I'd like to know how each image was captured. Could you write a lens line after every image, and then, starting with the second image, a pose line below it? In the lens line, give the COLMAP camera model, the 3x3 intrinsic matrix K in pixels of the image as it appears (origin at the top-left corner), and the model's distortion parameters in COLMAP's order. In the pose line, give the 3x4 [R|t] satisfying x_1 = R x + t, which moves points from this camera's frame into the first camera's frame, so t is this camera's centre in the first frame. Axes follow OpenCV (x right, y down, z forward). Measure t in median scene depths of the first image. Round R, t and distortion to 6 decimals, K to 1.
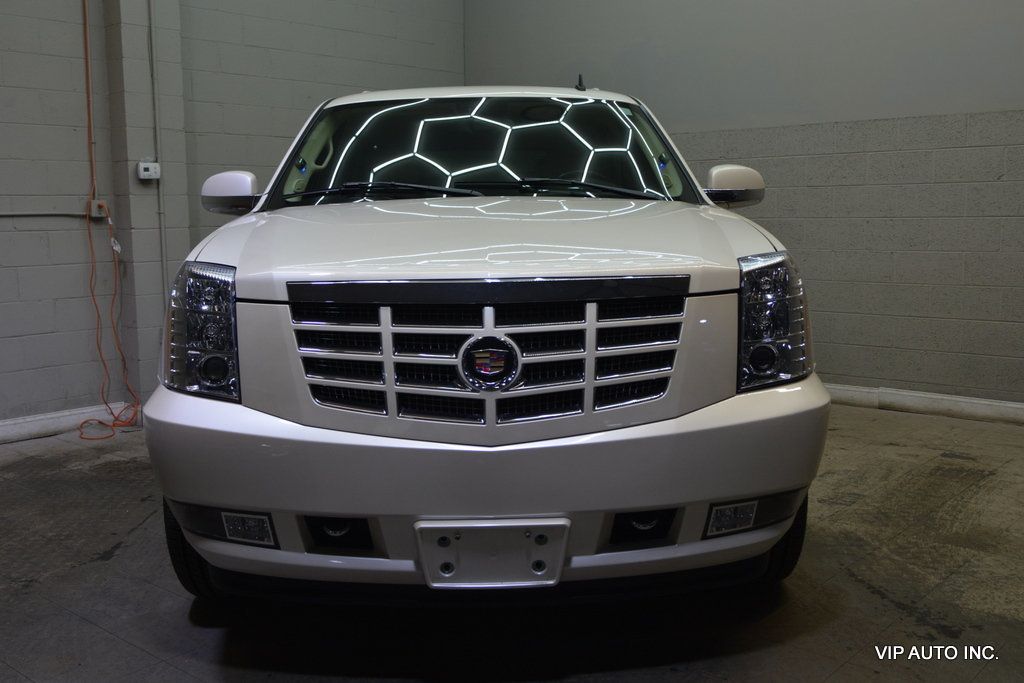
lens RADIAL K [[1058.1, 0, 455.9], [0, 1058.1, 345.4], [0, 0, 1]] dist [-0.009543, 0.000000]
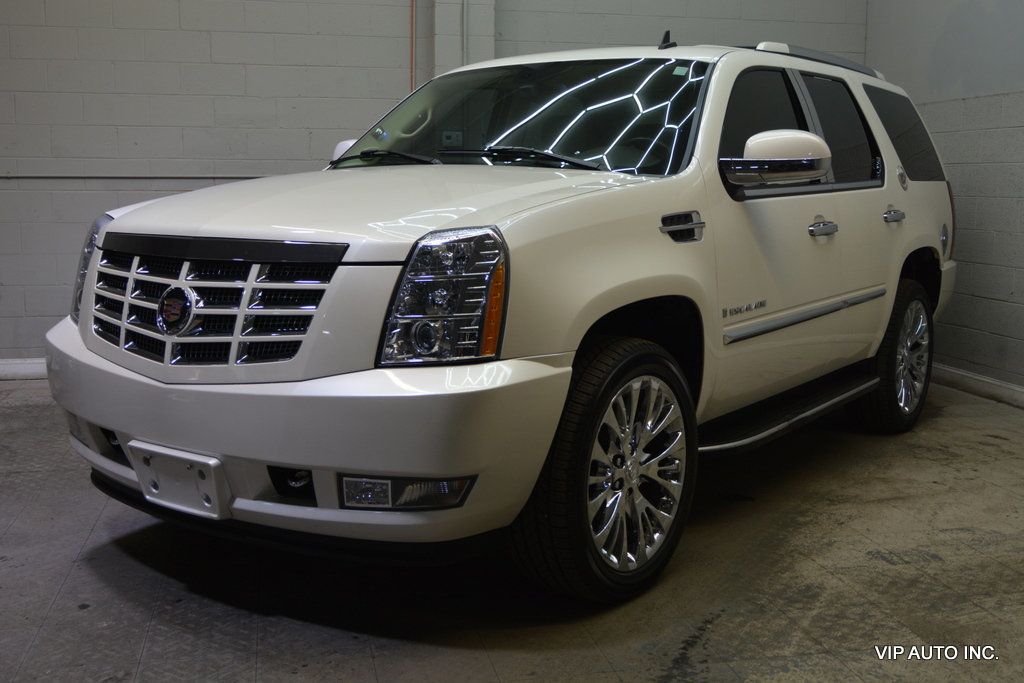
lens RADIAL K [[1111.3, 0, 514.2], [0, 1111.3, 341.6], [0, 0, 1]] dist [0.040067, 0.000000]
pose [[0.794300, 0.107746, -0.597895, 1.004263], [-0.094927, 0.994071, 0.053031, -0.046799], [0.600064, 0.014634, 0.799818, 0.255466]]
